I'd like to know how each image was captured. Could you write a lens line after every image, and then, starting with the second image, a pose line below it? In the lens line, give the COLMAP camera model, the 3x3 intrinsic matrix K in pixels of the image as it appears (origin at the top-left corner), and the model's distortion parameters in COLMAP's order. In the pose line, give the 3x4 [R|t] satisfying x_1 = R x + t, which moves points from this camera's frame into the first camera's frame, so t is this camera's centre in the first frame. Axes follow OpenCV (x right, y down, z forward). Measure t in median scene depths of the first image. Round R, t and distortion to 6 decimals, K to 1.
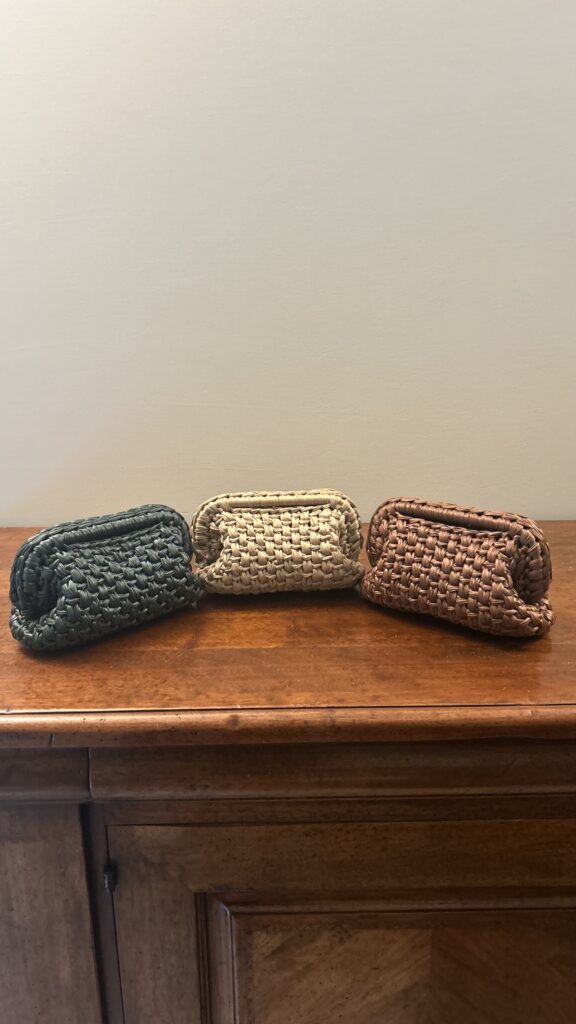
lens RADIAL K [[818.1, 0, 288.0], [0, 818.1, 512.0], [0, 0, 1]] dist [0.094084, -0.000472]
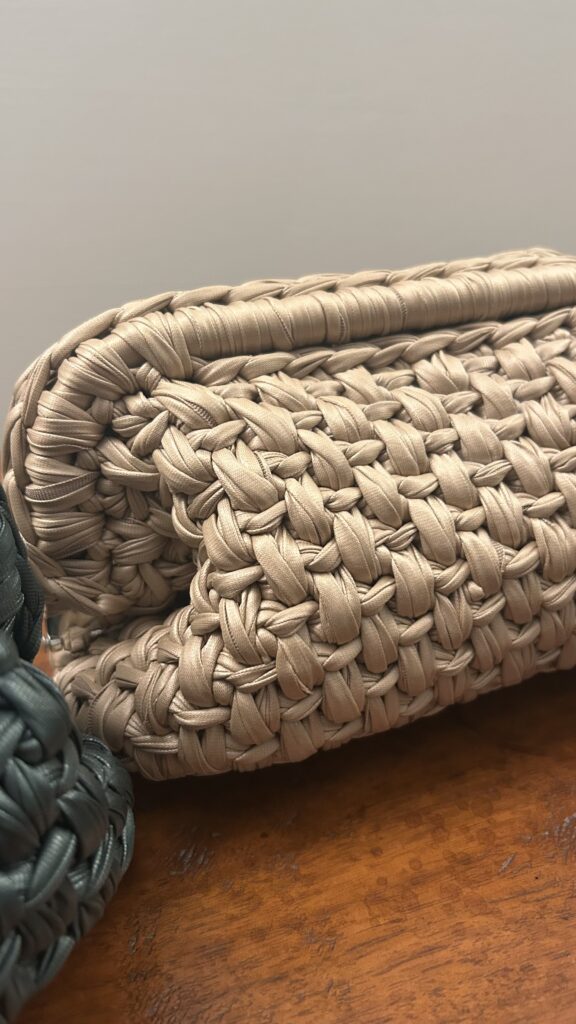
lens RADIAL K [[838.9, 0, 288.0], [0, 838.9, 512.0], [0, 0, 1]] dist [0.044441, -0.003662]
pose [[0.948219, -0.155530, 0.276933, -0.128132], [0.119000, 0.982360, 0.144252, 0.005649], [-0.294483, -0.103827, 0.950000, 0.906779]]
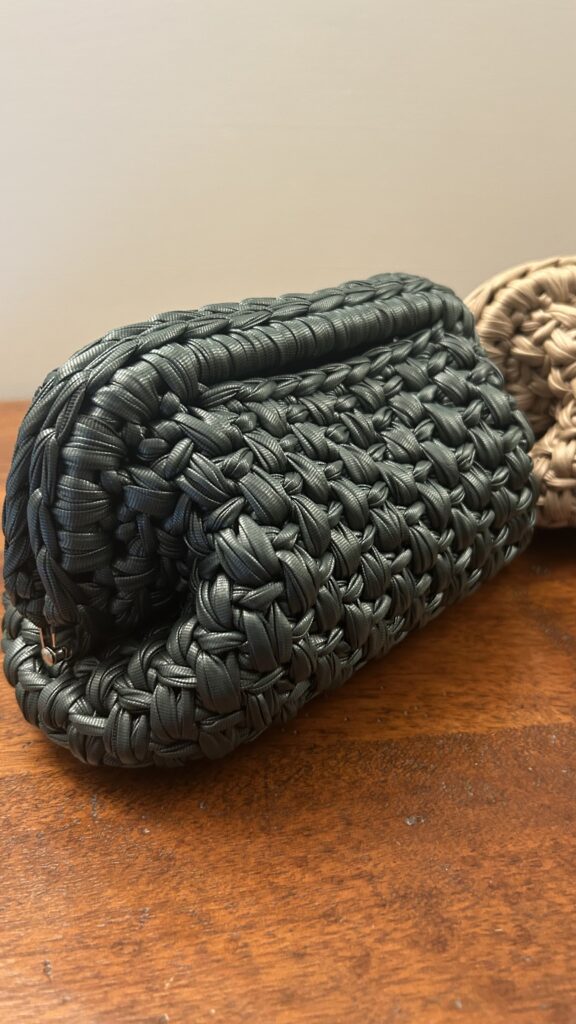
lens RADIAL K [[838.9, 0, 288.0], [0, 838.9, 512.0], [0, 0, 1]] dist [0.044441, -0.003662]
pose [[0.993578, -0.049512, 0.101737, -0.273113], [0.038121, 0.993089, 0.111004, 0.051608], [-0.106530, -0.106413, 0.988599, 0.724315]]
